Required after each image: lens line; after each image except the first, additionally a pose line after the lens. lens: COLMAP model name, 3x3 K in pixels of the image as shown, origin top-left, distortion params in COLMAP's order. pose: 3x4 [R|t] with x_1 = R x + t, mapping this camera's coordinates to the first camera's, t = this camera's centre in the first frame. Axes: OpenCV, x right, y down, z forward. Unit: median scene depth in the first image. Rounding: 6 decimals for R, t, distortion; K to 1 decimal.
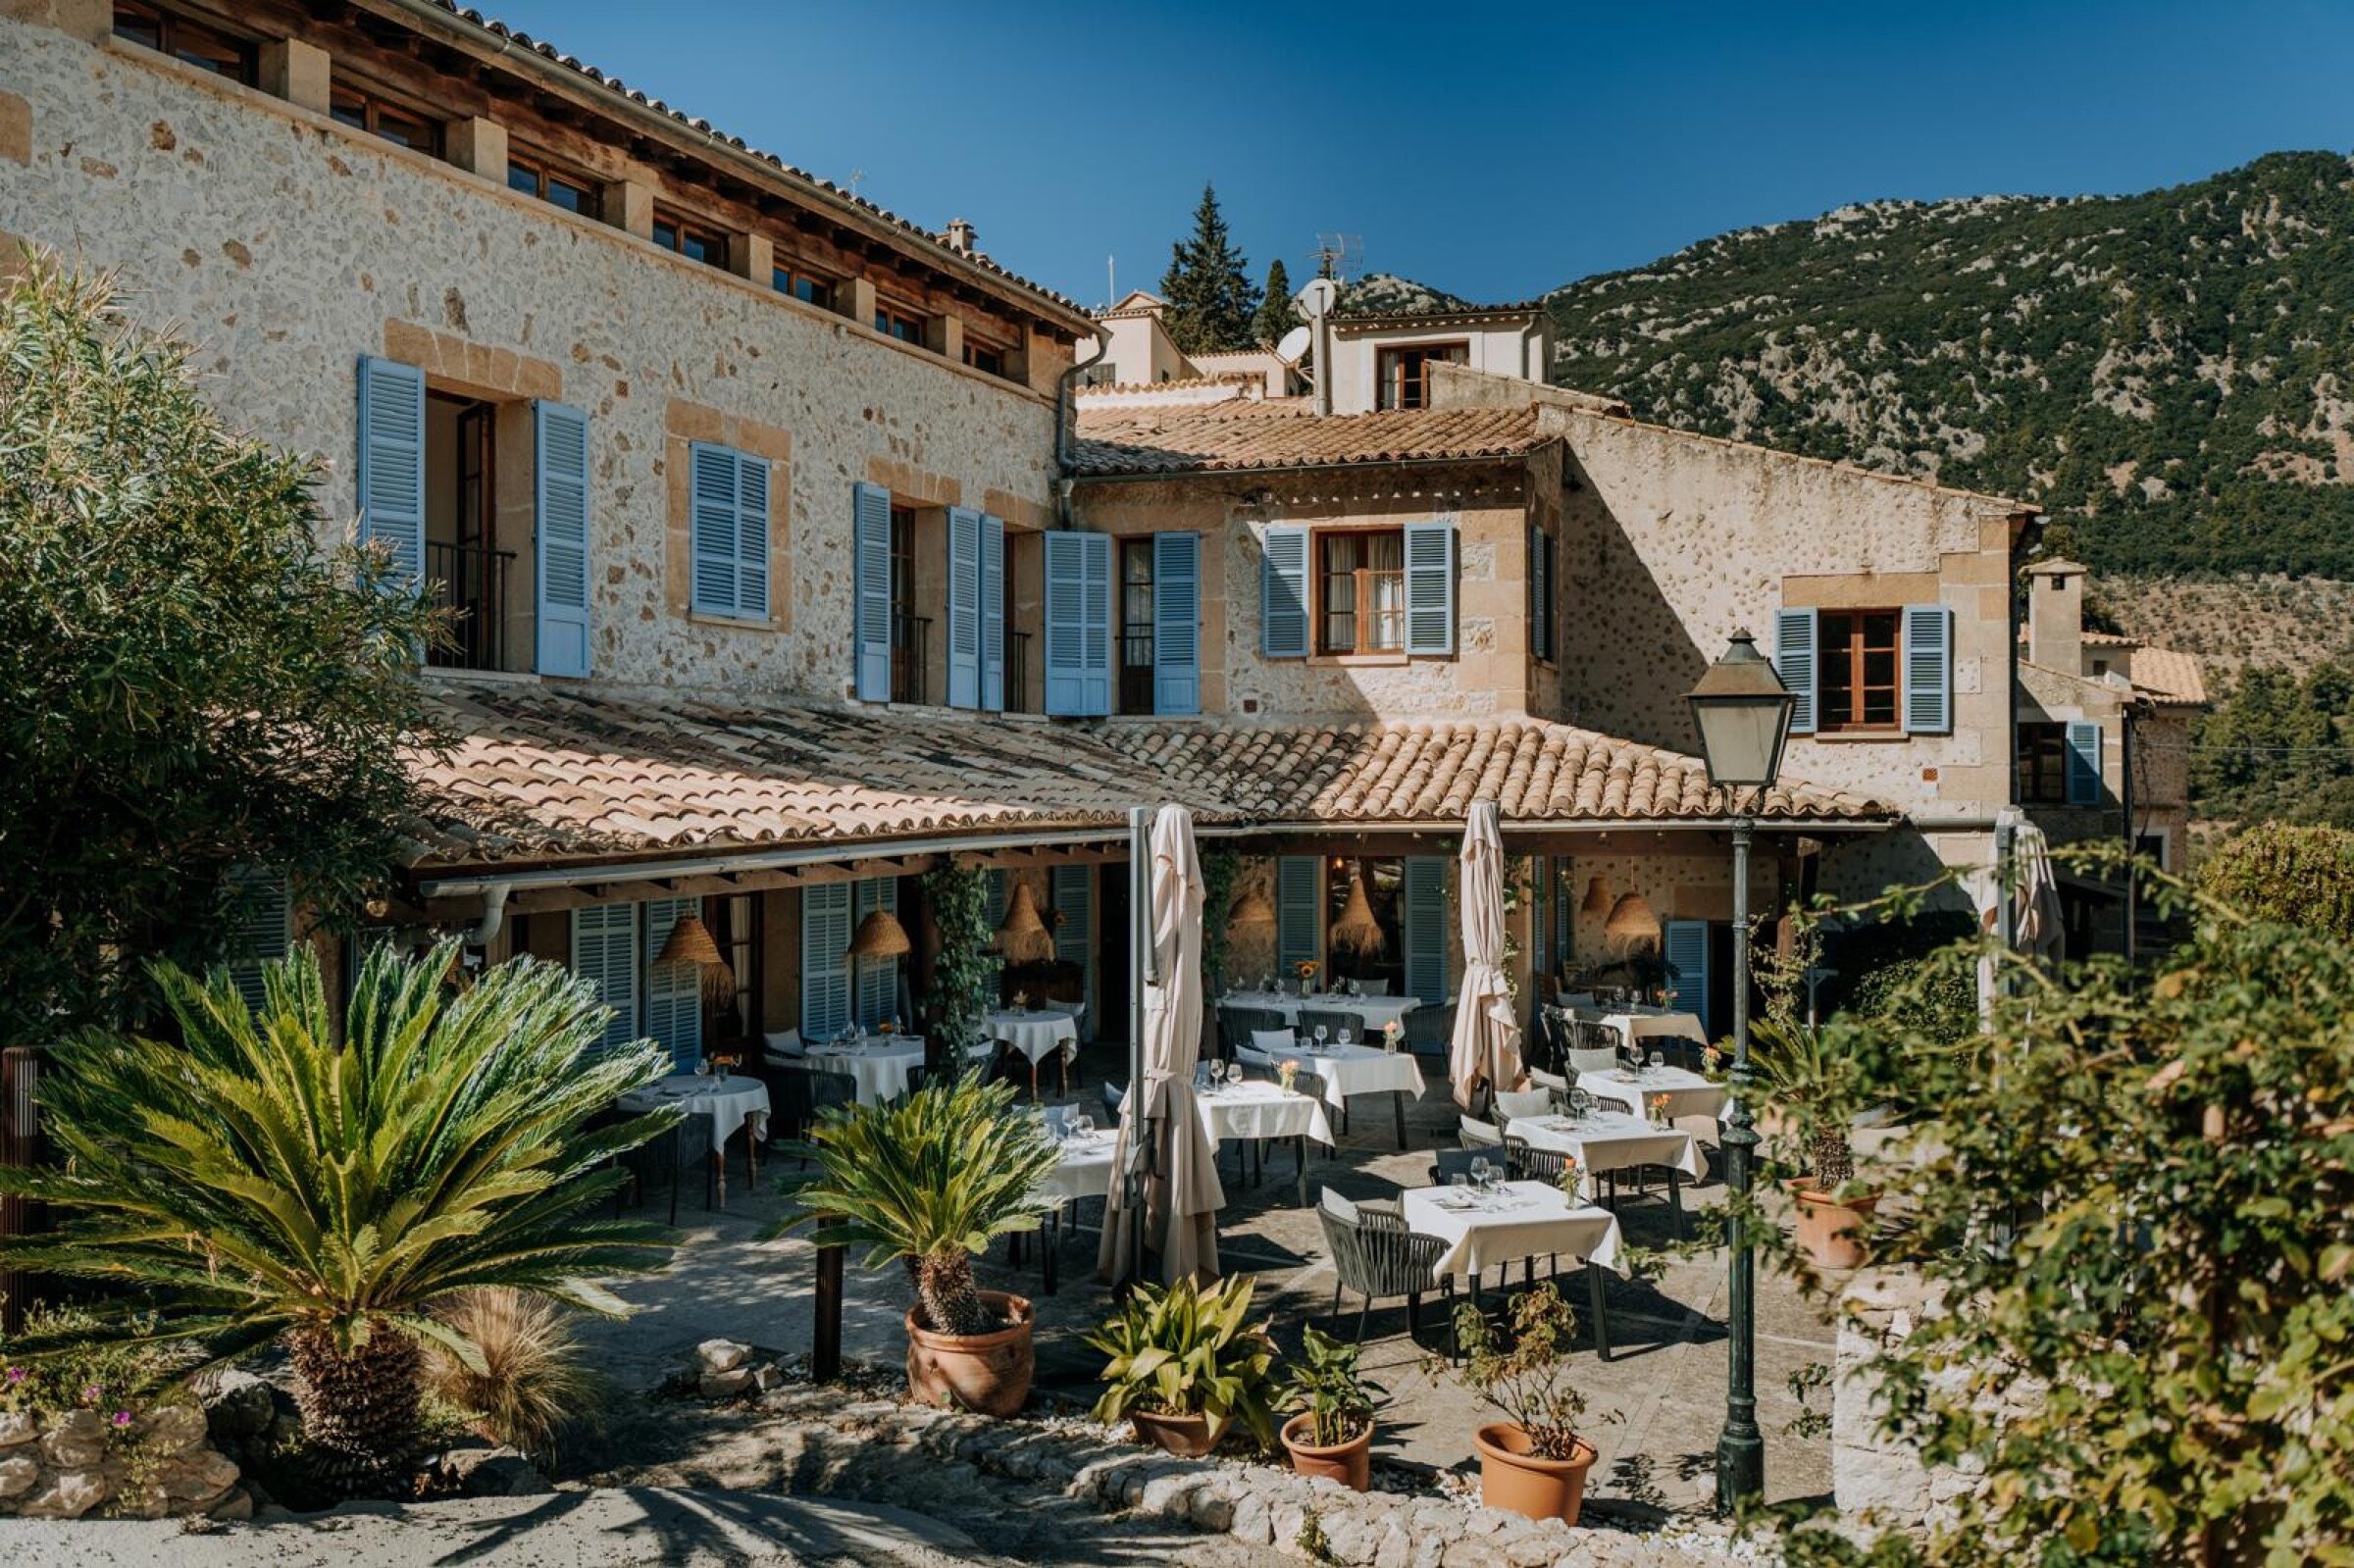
lens RADIAL K [[1843.8, 0, 1175.0], [0, 1843.8, 786.1], [0, 0, 1]] dist [0.003034, -0.009869]
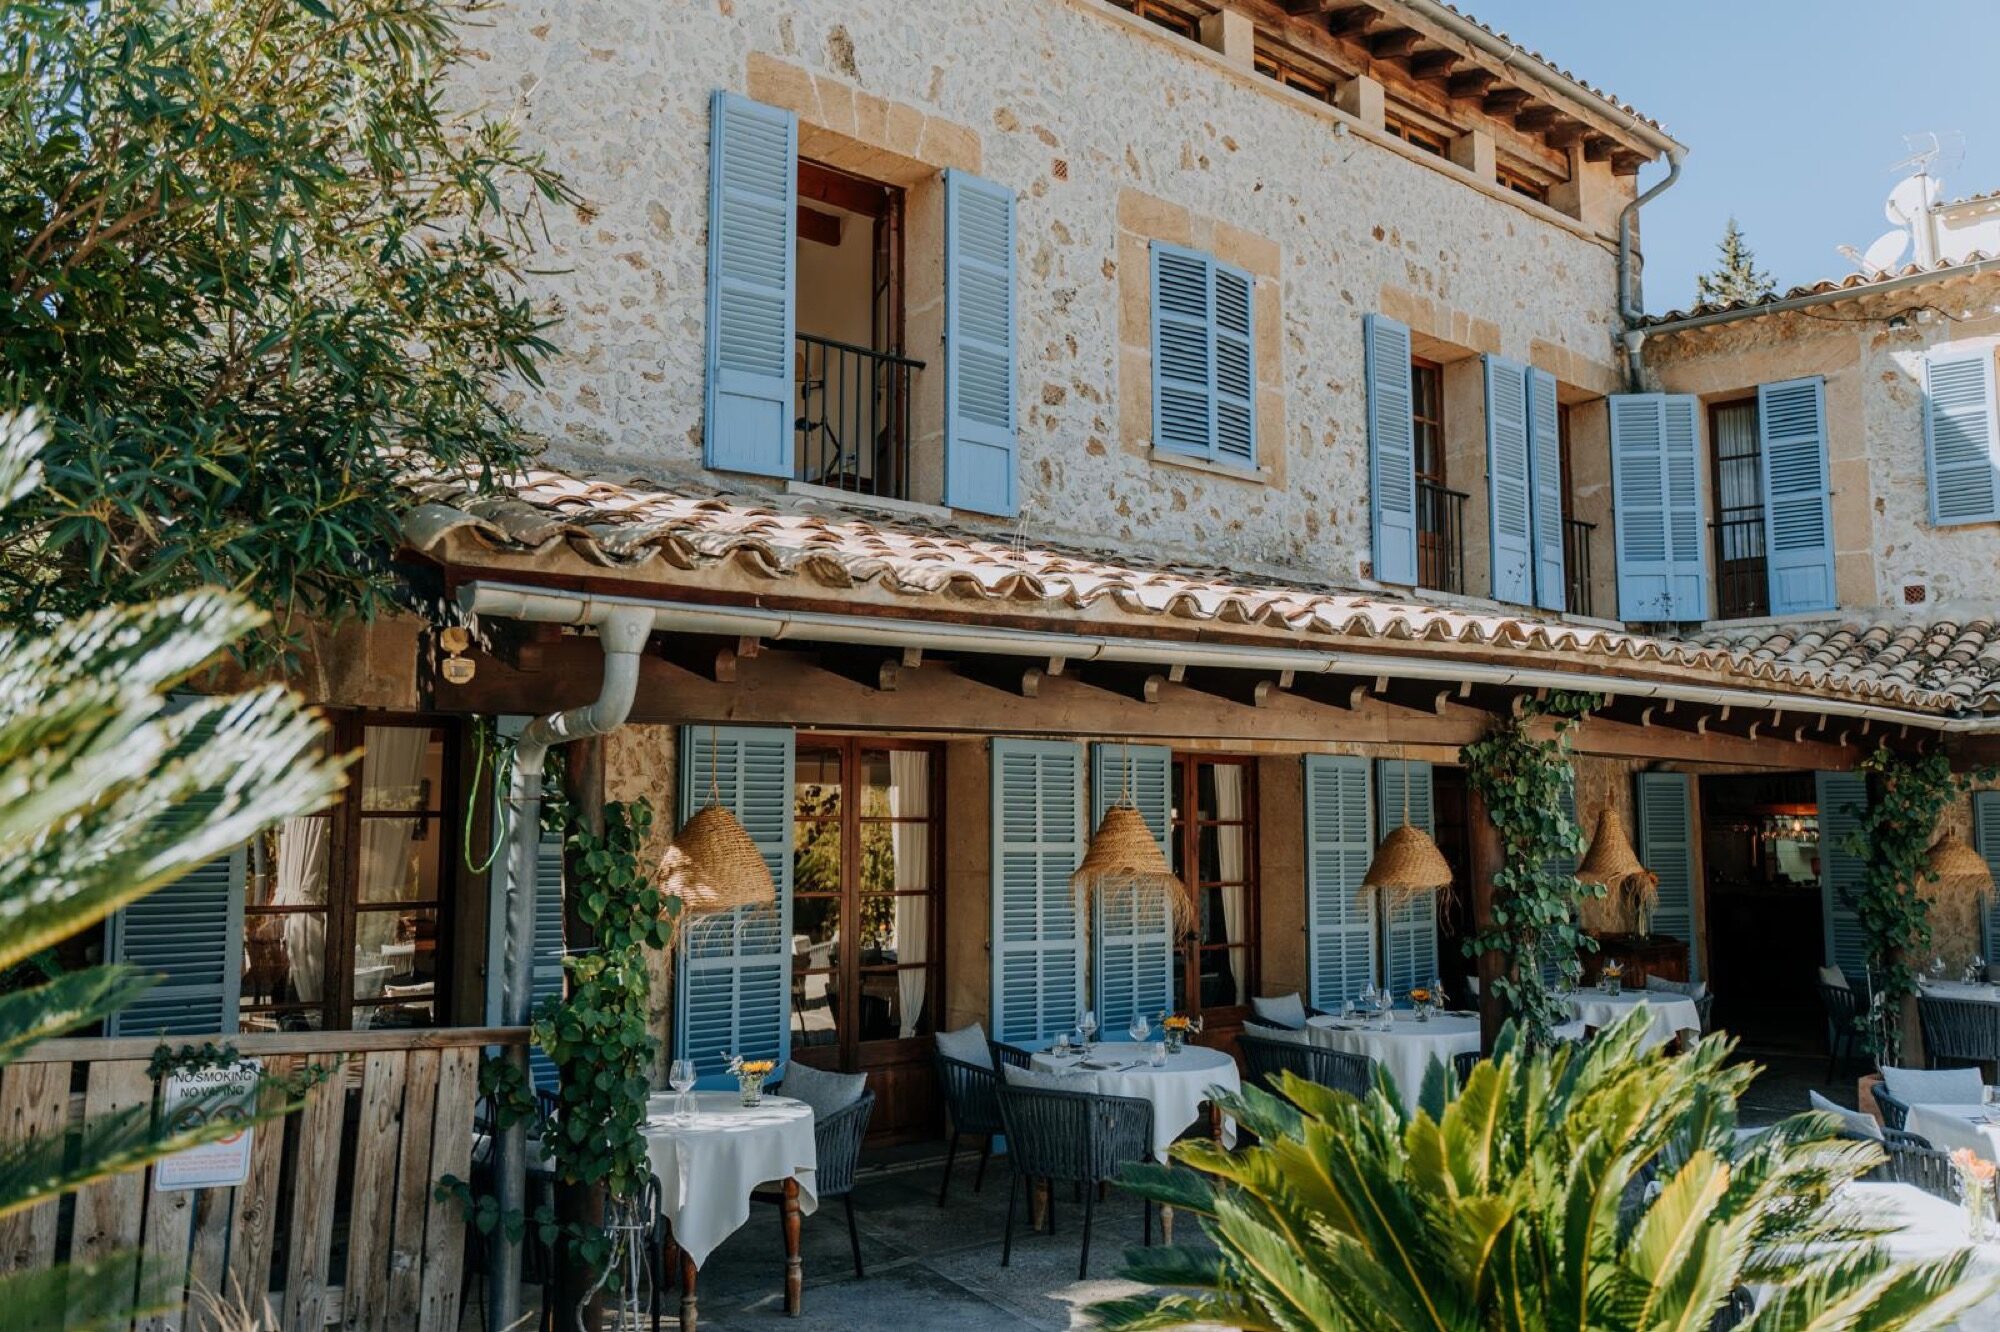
lens RADIAL K [[1566.7, 0, 1000.9], [0, 1566.7, 663.2], [0, 0, 1]] dist [0.003034, -0.009869]
pose [[0.912510, -0.044736, -0.406600, -0.048572], [0.002142, 0.994511, -0.104614, 0.060494], [0.409048, 0.094590, 0.907597, 0.340542]]
